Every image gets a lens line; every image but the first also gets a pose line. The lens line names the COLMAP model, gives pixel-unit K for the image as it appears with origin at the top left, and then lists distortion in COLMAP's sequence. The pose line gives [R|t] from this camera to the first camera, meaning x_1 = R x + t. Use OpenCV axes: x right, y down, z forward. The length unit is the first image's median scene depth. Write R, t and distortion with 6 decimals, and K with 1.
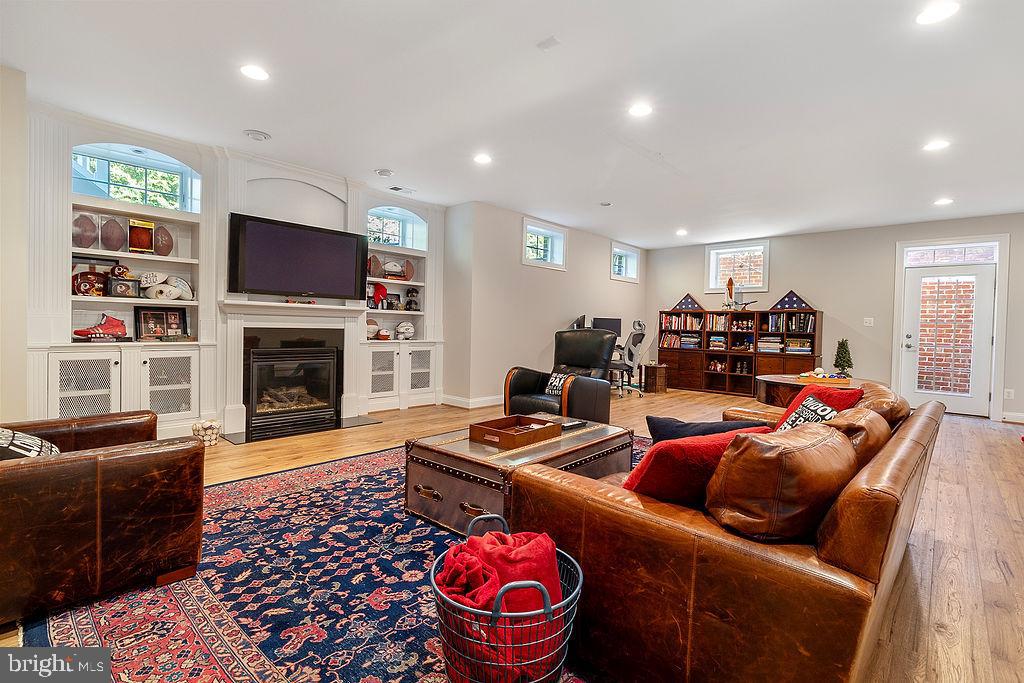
lens RADIAL K [[473.7, 0, 517.9], [0, 473.7, 340.9], [0, 0, 1]] dist [0.000917, -0.000293]
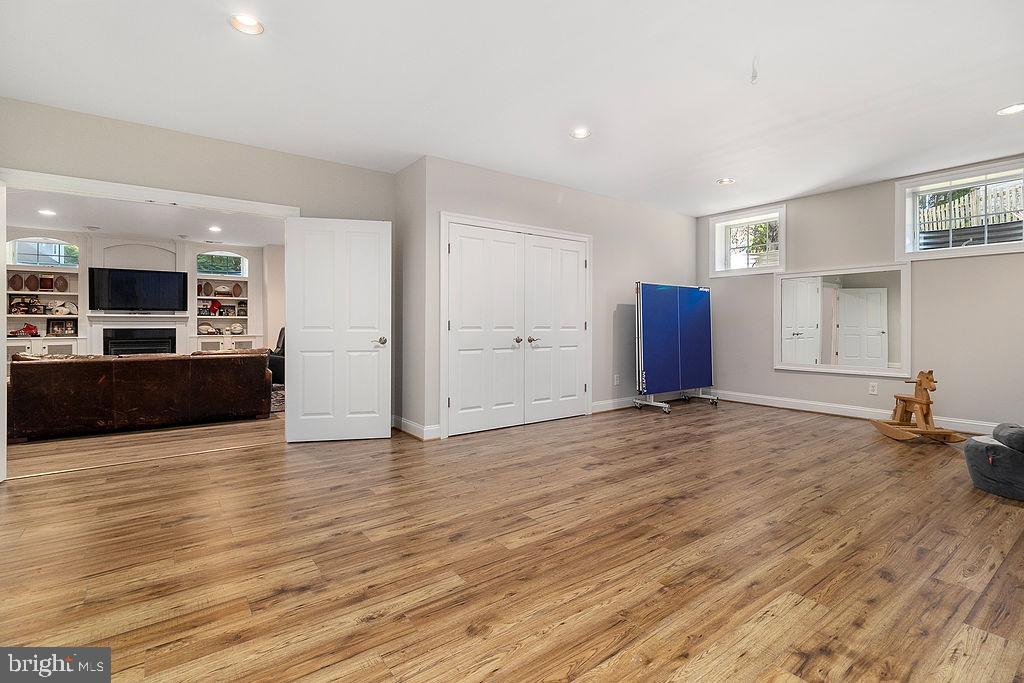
lens RADIAL K [[473.7, 0, 517.4], [0, 473.7, 322.8], [0, 0, 1]] dist [0.000917, -0.000293]
pose [[0.985061, -0.024490, -0.170455, 1.342342], [0.018345, 0.999127, -0.037534, 0.048843], [0.171226, 0.033846, 0.984650, -0.540472]]
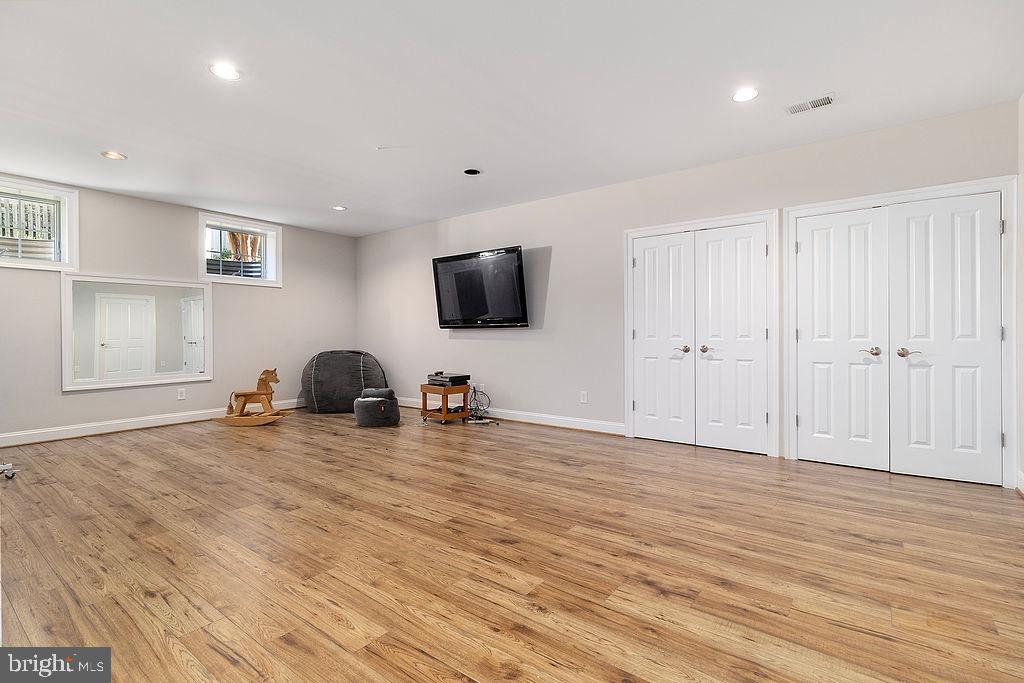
lens RADIAL K [[473.7, 0, 509.2], [0, 473.7, 336.5], [0, 0, 1]] dist [0.000917, -0.000293]
pose [[-0.096383, -0.029607, 0.994904, 0.621245], [0.035839, 0.998806, 0.033196, 0.015240], [-0.994699, 0.038856, -0.095207, 0.041815]]
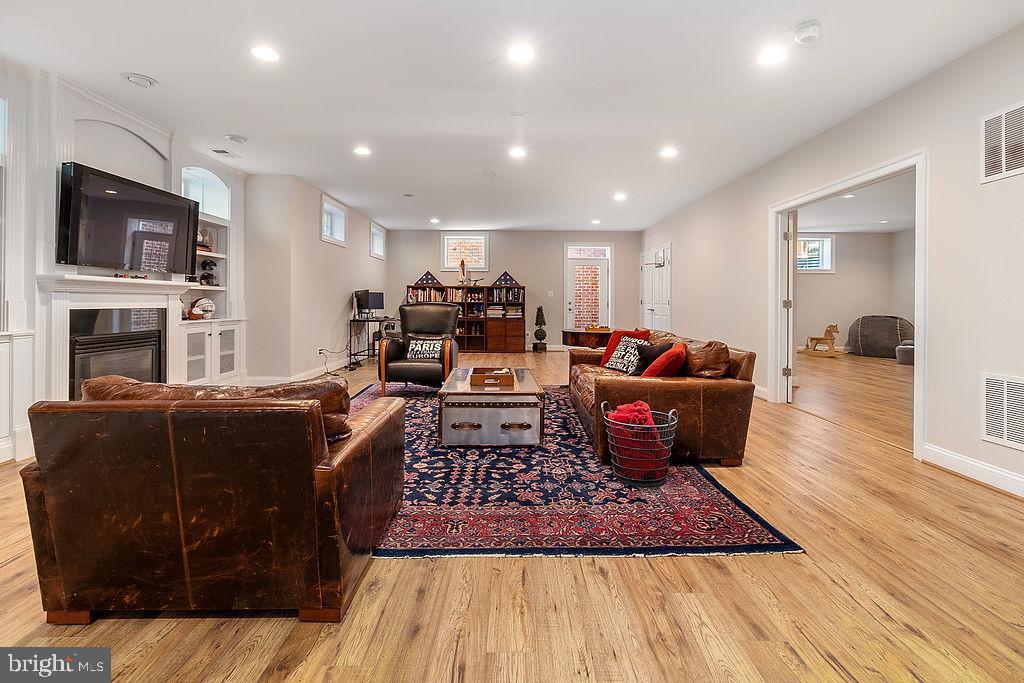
lens RADIAL K [[473.7, 0, 528.5], [0, 473.7, 307.2], [0, 0, 1]] dist [0.000917, -0.000293]
pose [[0.731177, -0.026315, 0.681680, -0.564032], [0.033291, 0.999442, 0.002873, -0.009430], [-0.681375, 0.020593, 0.731645, -0.067810]]
